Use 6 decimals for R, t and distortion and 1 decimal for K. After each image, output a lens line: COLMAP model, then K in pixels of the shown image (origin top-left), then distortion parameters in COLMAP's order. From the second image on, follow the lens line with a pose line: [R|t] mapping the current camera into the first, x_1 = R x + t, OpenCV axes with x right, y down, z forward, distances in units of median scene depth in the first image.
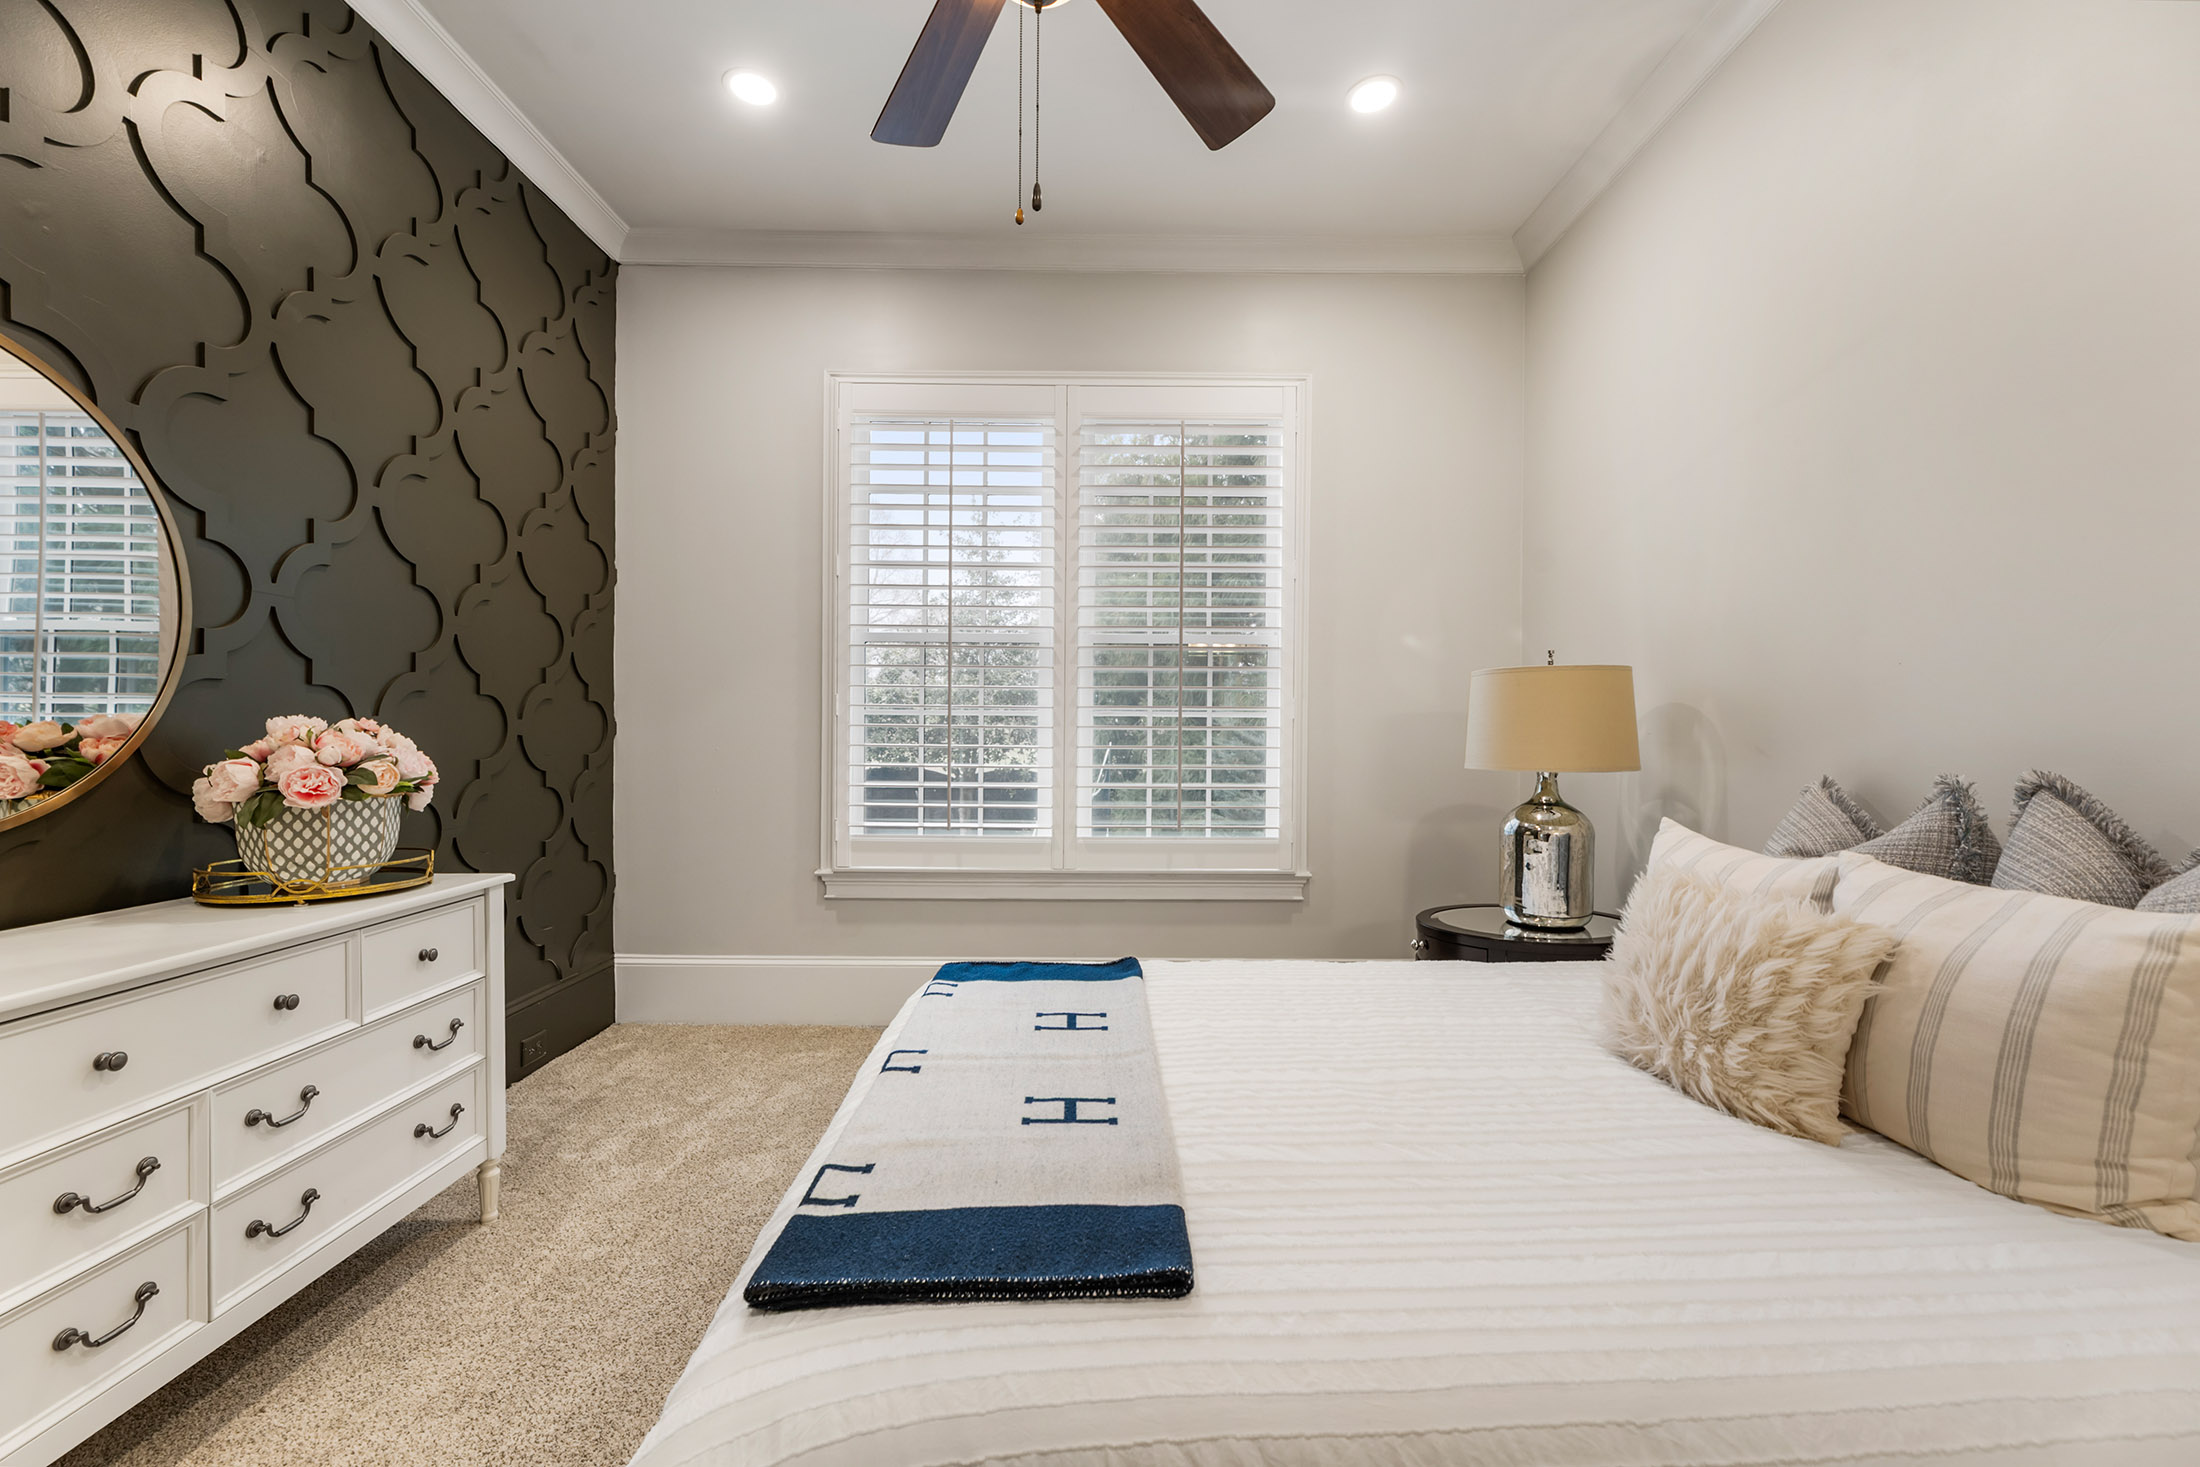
lens RADIAL K [[899.0, 0, 1096.4], [0, 899.0, 737.4], [0, 0, 1]] dist [0.000734, 0.000424]
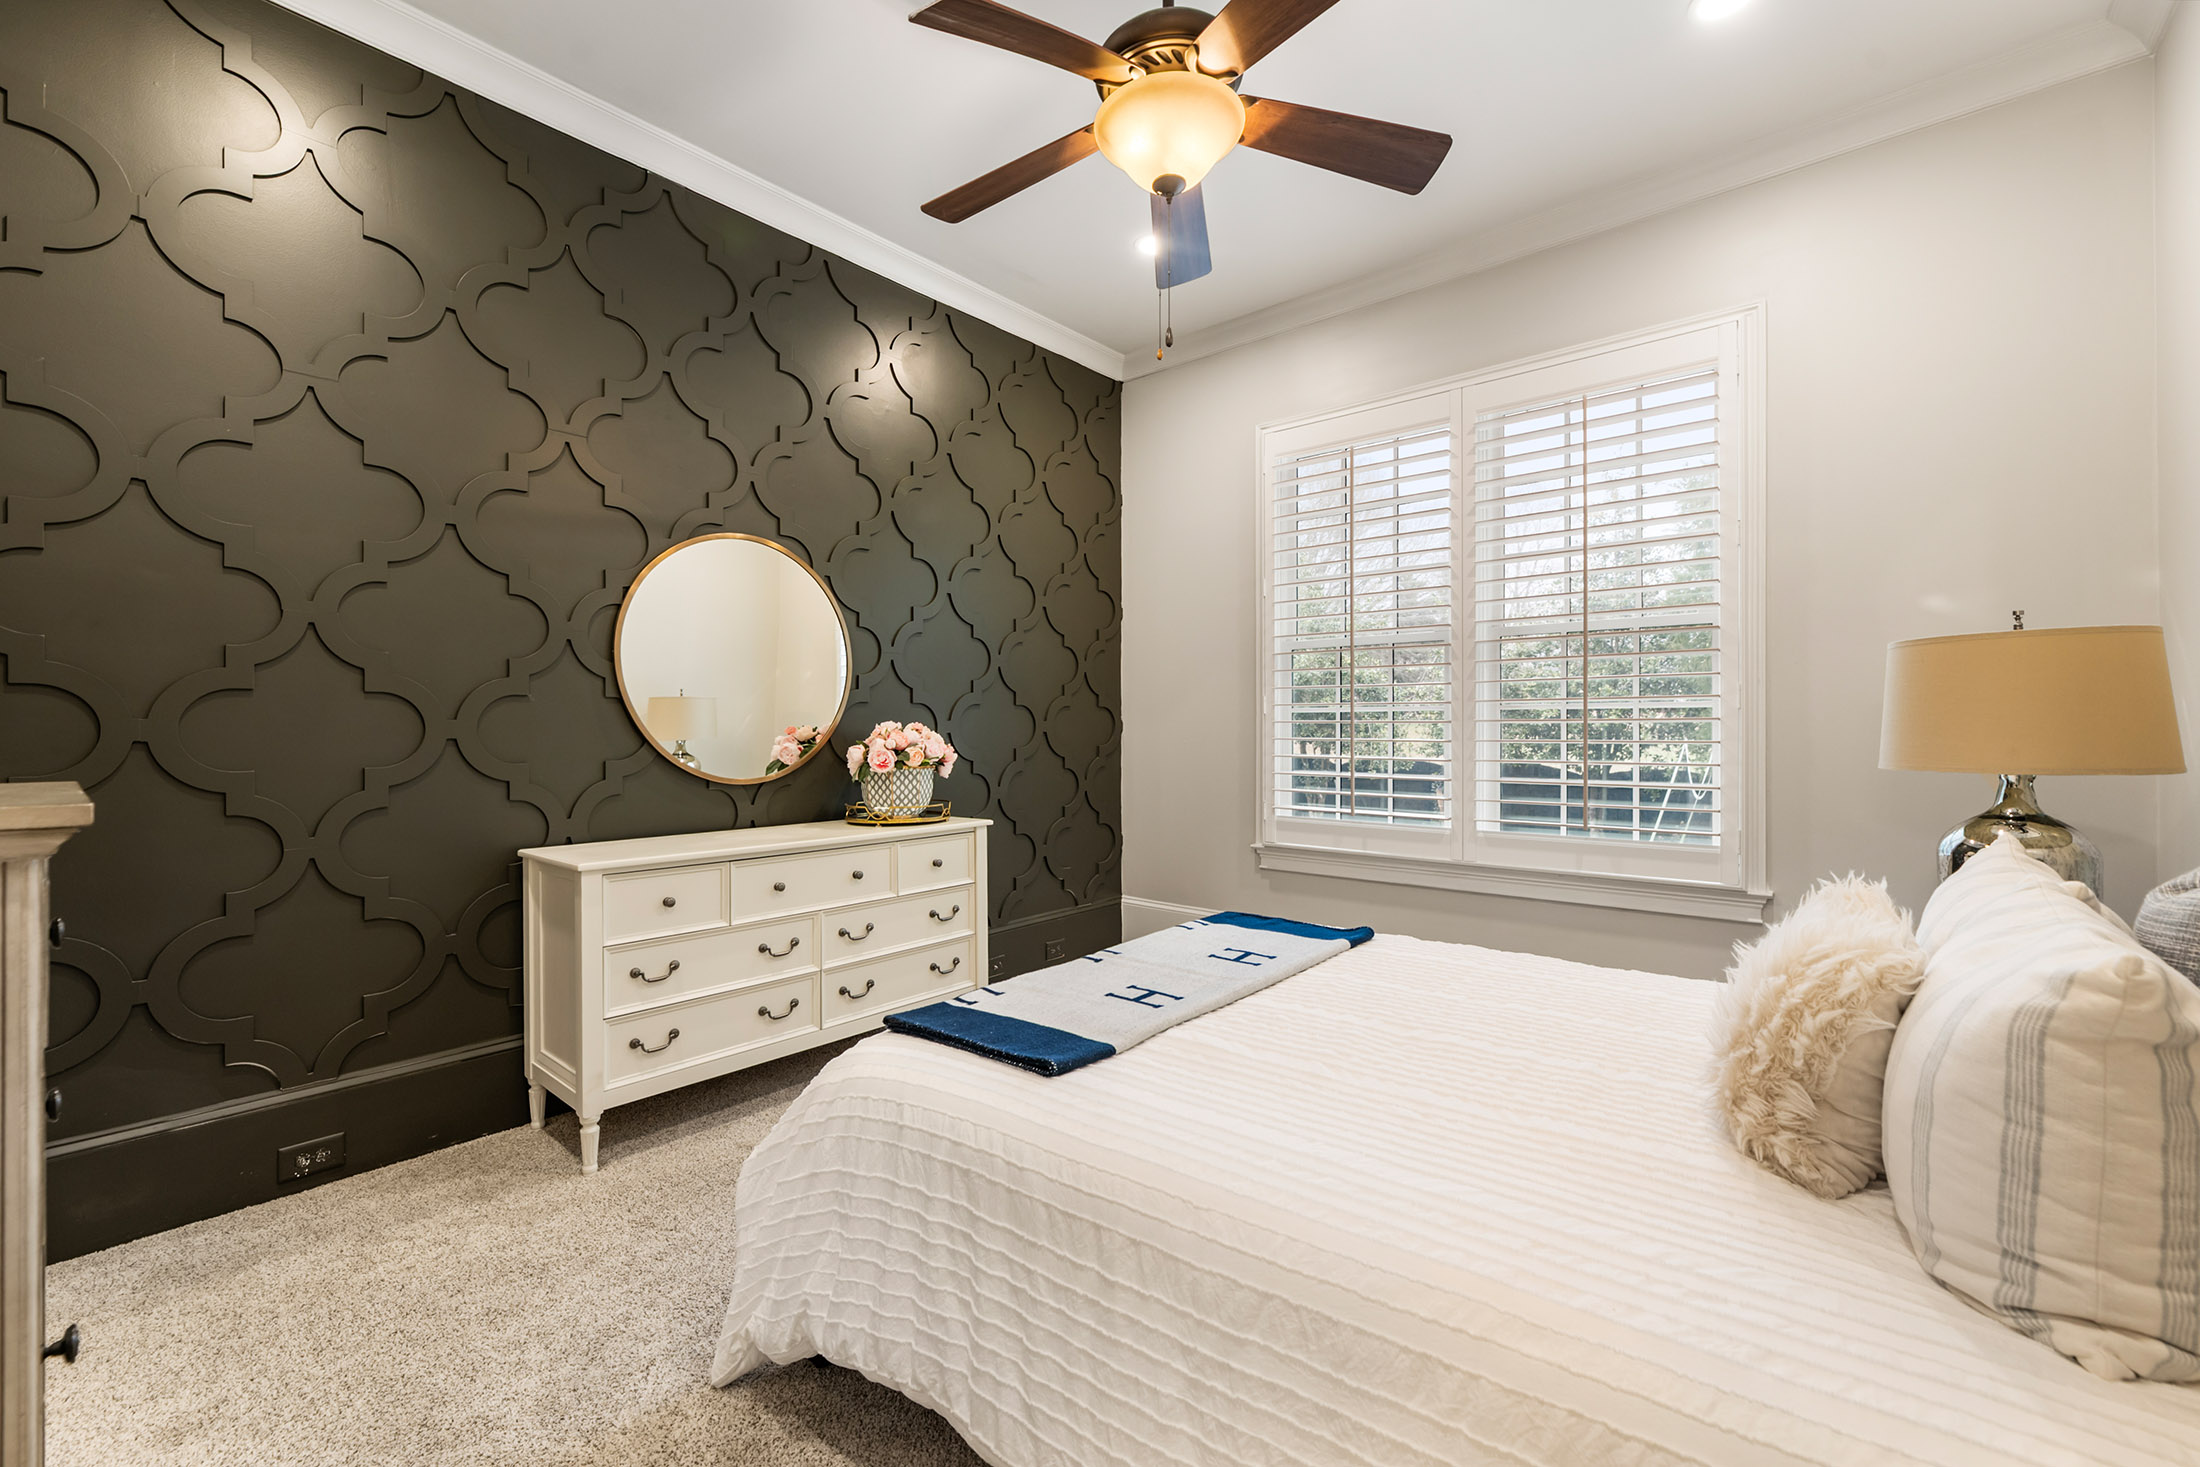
lens RADIAL K [[891.9, 0, 1088.9], [0, 891.9, 719.1], [0, 0, 1]] dist [0.002318, 0.000264]
pose [[0.758475, -0.014125, -0.651549, 0.555184], [0.004119, 0.999849, -0.016880, 0.002694], [0.651689, 0.010119, 0.758419, -0.081436]]
